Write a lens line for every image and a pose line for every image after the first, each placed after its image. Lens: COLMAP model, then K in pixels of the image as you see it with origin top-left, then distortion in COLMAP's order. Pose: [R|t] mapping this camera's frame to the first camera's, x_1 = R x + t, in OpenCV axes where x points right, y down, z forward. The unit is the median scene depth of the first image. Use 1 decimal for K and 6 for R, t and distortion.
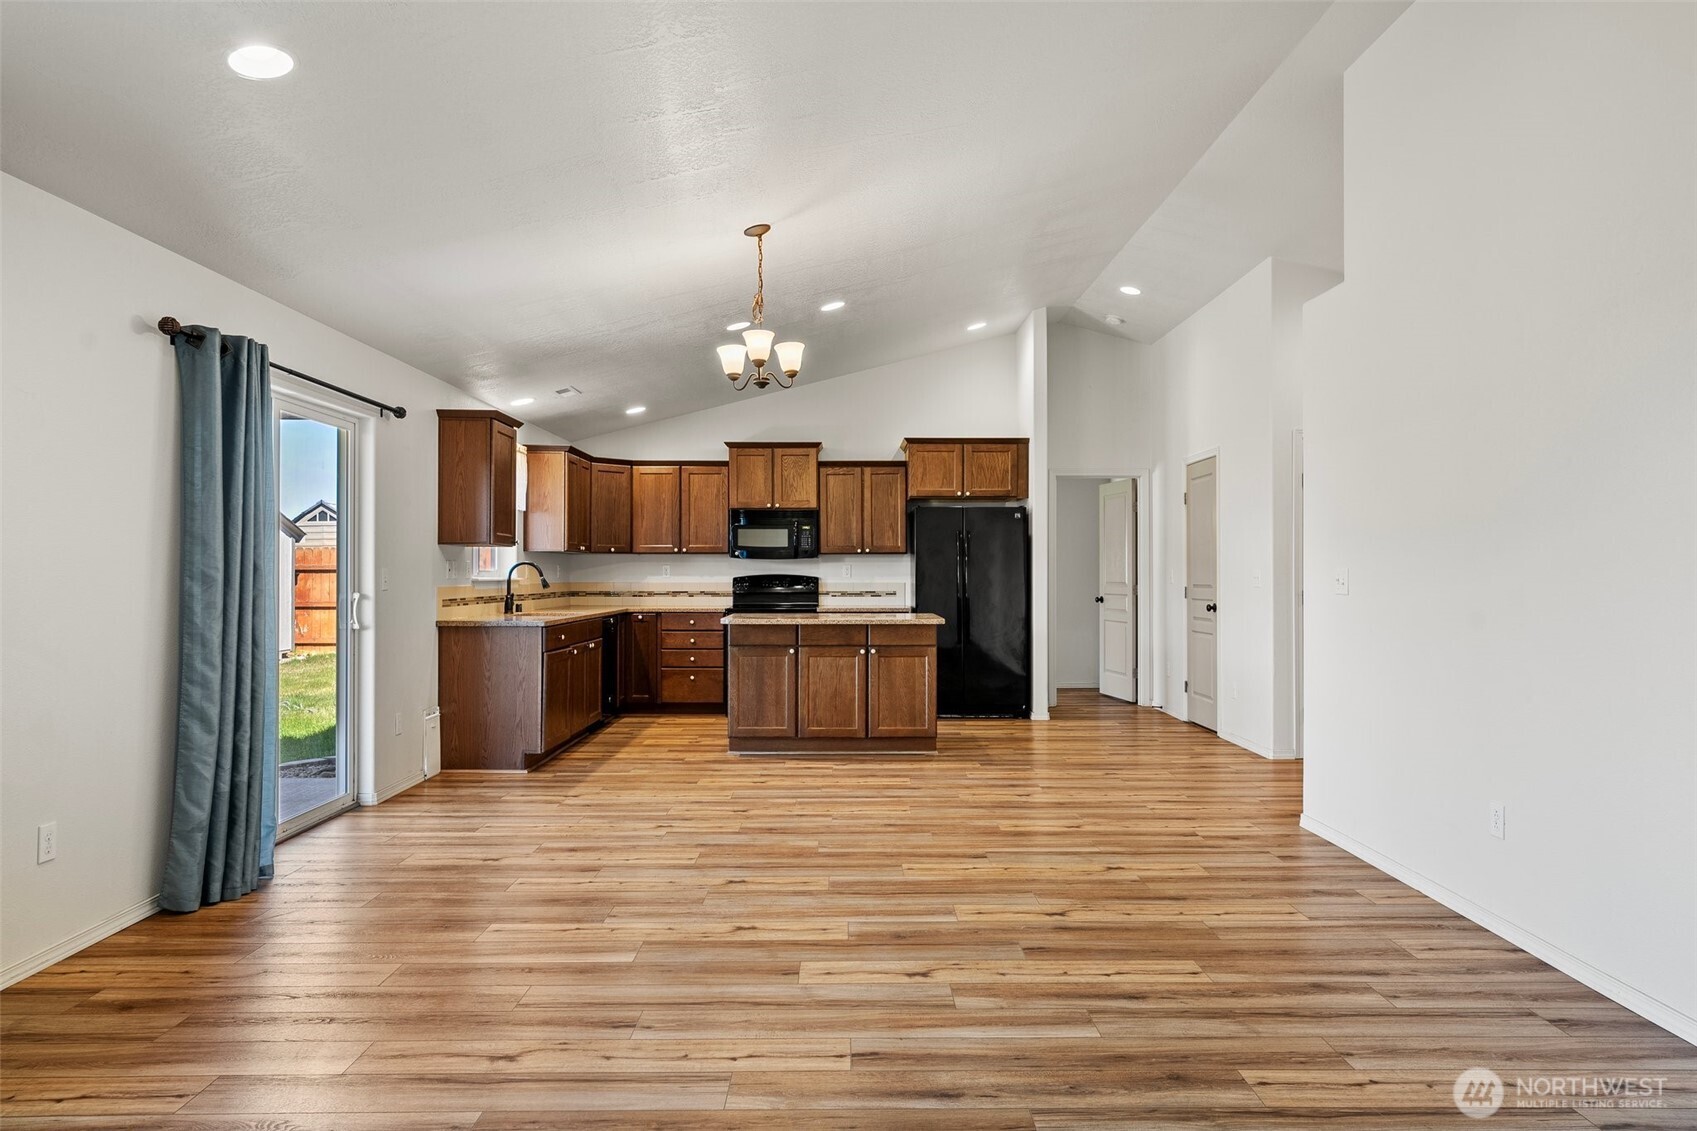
lens RADIAL K [[1055.7, 0, 847.0], [0, 1055.7, 570.2], [0, 0, 1]] dist [0.016239, -0.002235]
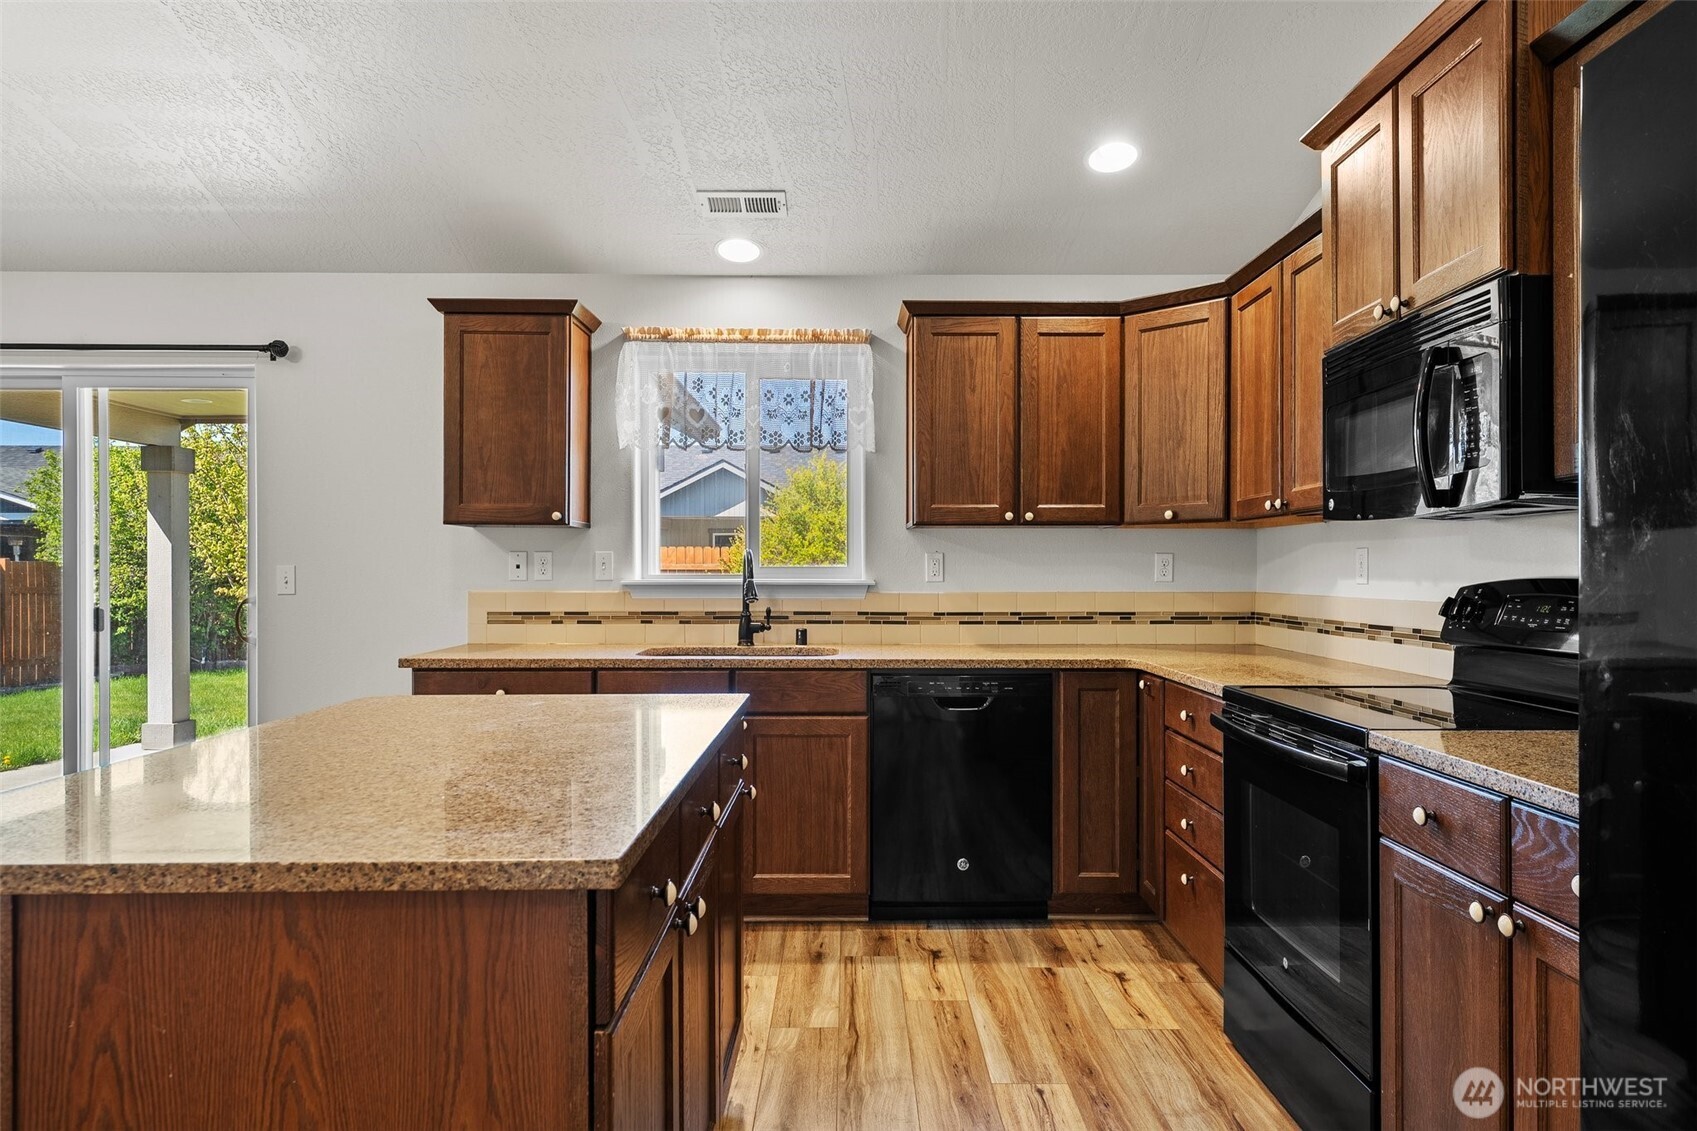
lens RADIAL K [[1055.7, 0, 852.5], [0, 1055.7, 574.3], [0, 0, 1]] dist [0.016239, -0.002235]
pose [[0.006760, 0.004286, -0.999968, 0.195841], [0.002452, 0.999988, 0.004303, 0.001984], [0.999974, -0.002481, 0.006749, 0.903242]]
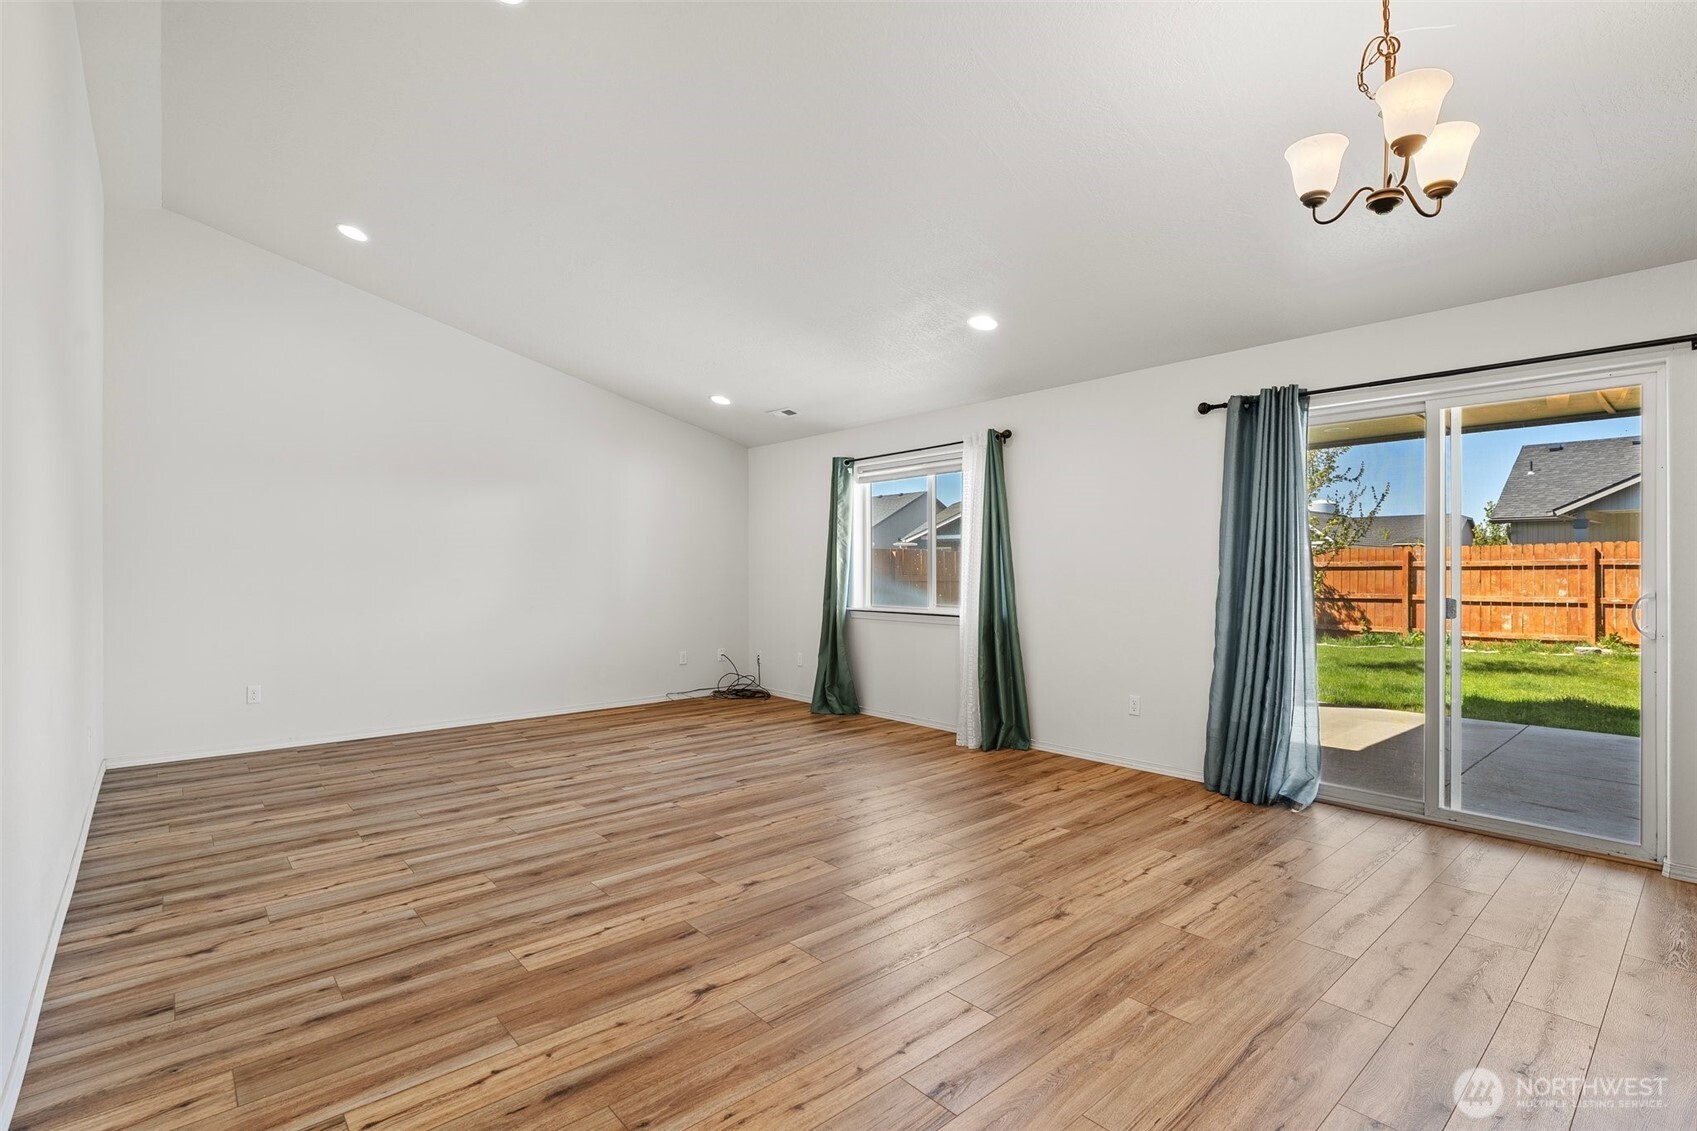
lens RADIAL K [[791.0, 0, 857.7], [0, 791.0, 565.6], [0, 0, 1]] dist [-0.009386, -0.000468]
pose [[-0.749988, 0.000372, -0.661452, 0.218614], [0.002758, 0.999993, -0.002564, 0.001414], [0.661446, -0.003748, -0.749983, 0.658982]]
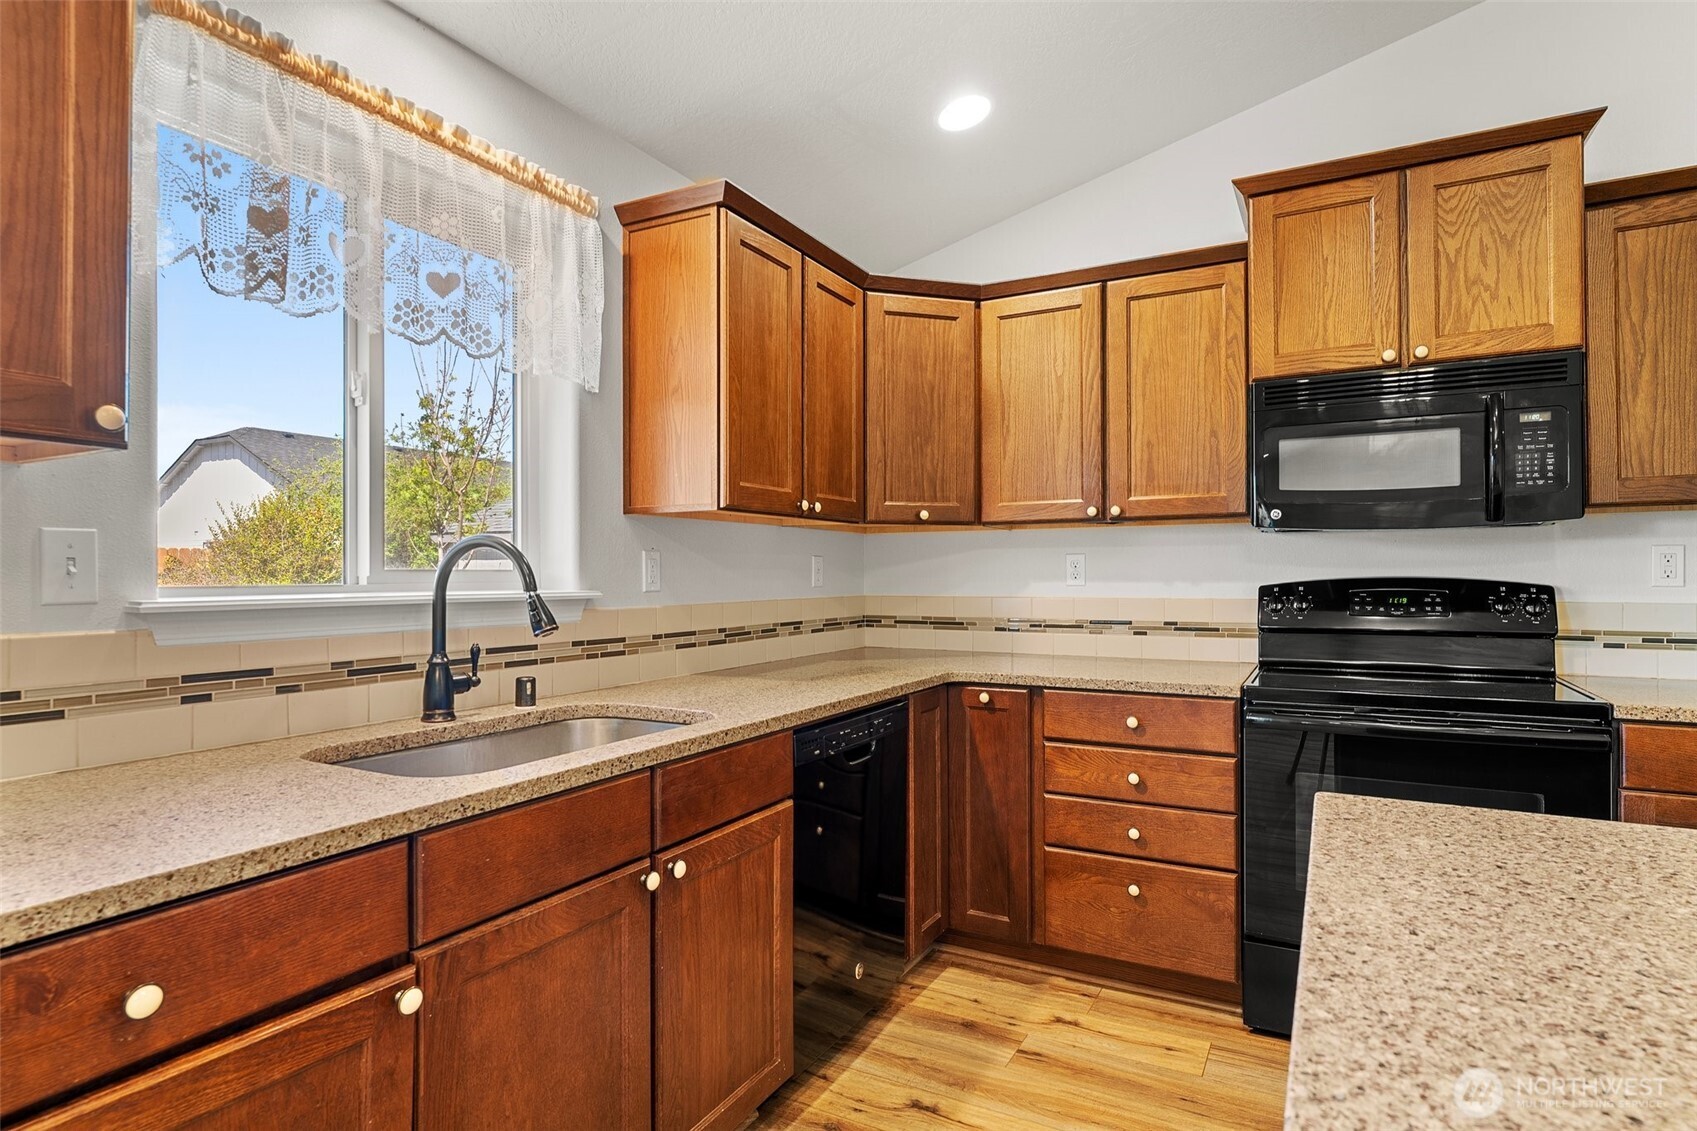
lens RADIAL K [[893.6, 0, 853.0], [0, 893.6, 573.6], [0, 0, 1]] dist [-0.003928, -0.000385]
pose [[0.879258, -0.004355, -0.476325, -0.091675], [0.005411, 0.999985, 0.000844, 0.001944], [0.476315, -0.003320, 0.879269, 0.722442]]
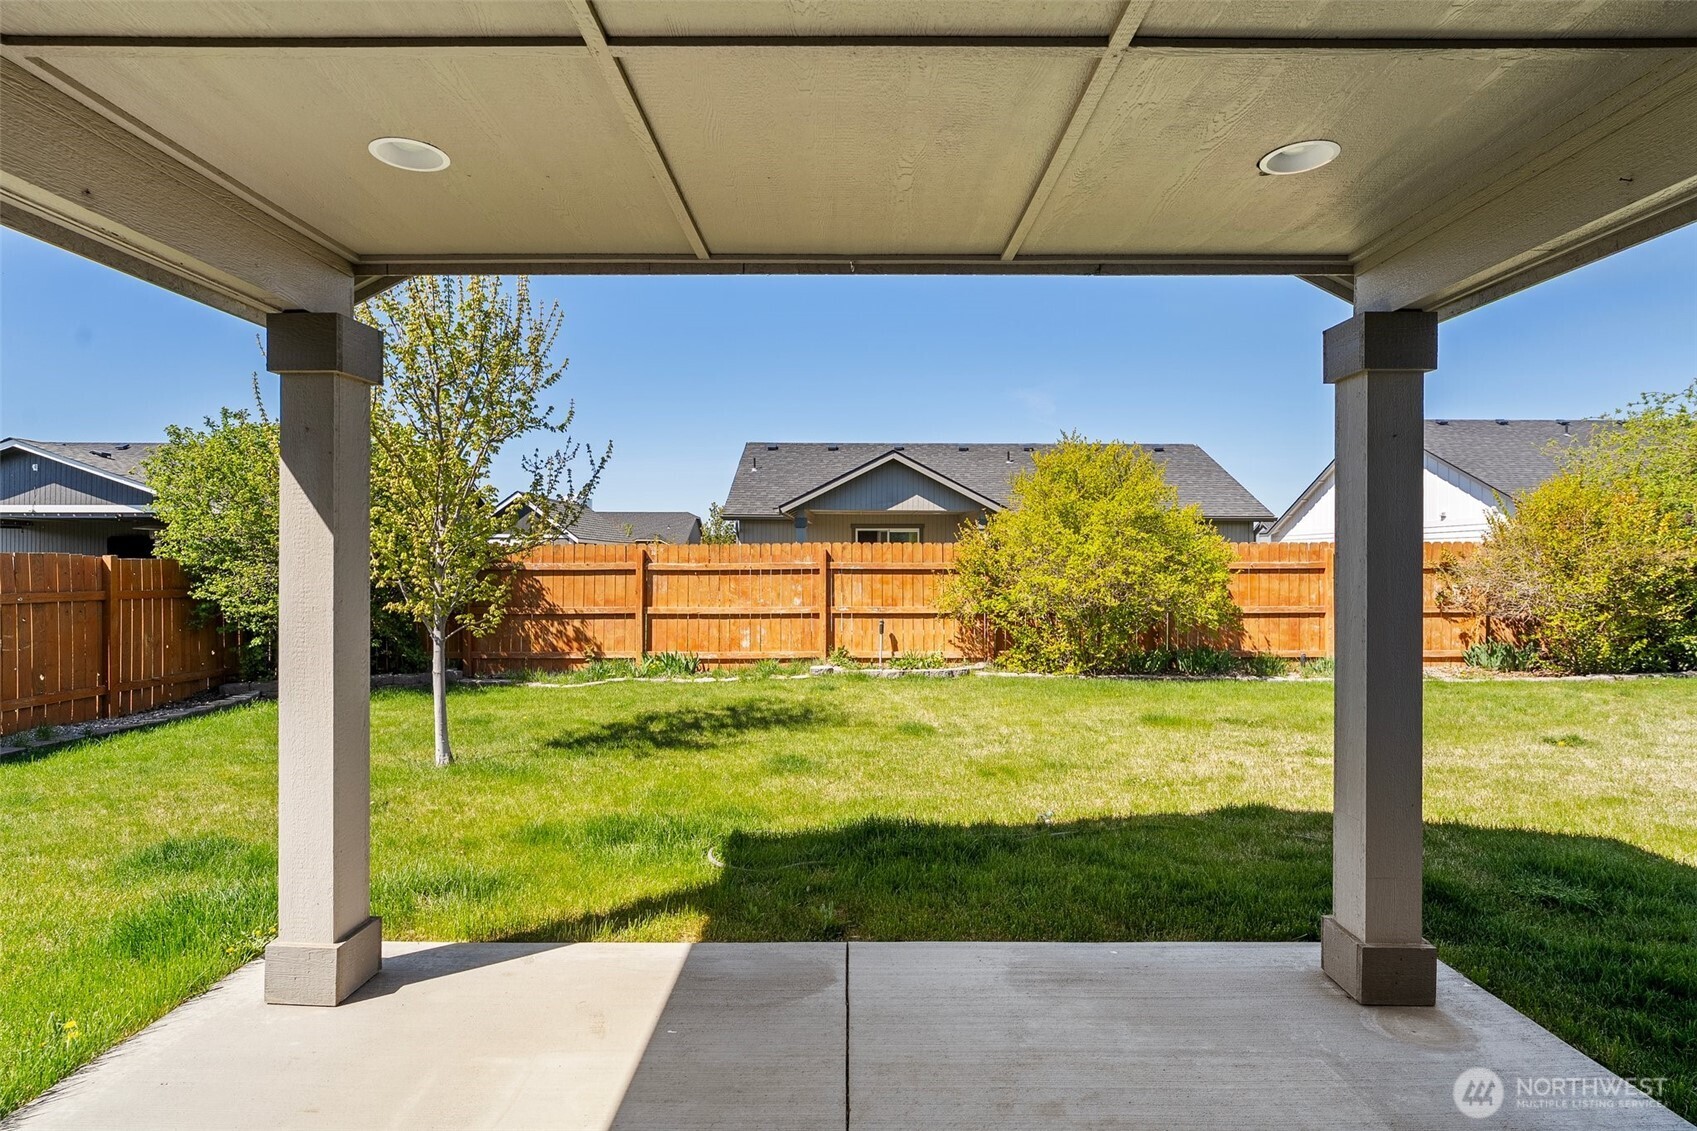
lens RADIAL K [[893.6, 0, 855.5], [0, 893.6, 573.2], [0, 0, 1]] dist [-0.003928, -0.000385]
pose [[-0.012545, 0.012095, -0.999848, -0.382170], [-0.001725, 0.999925, 0.012117, -0.011650], [0.999920, 0.001877, -0.012523, 0.527232]]
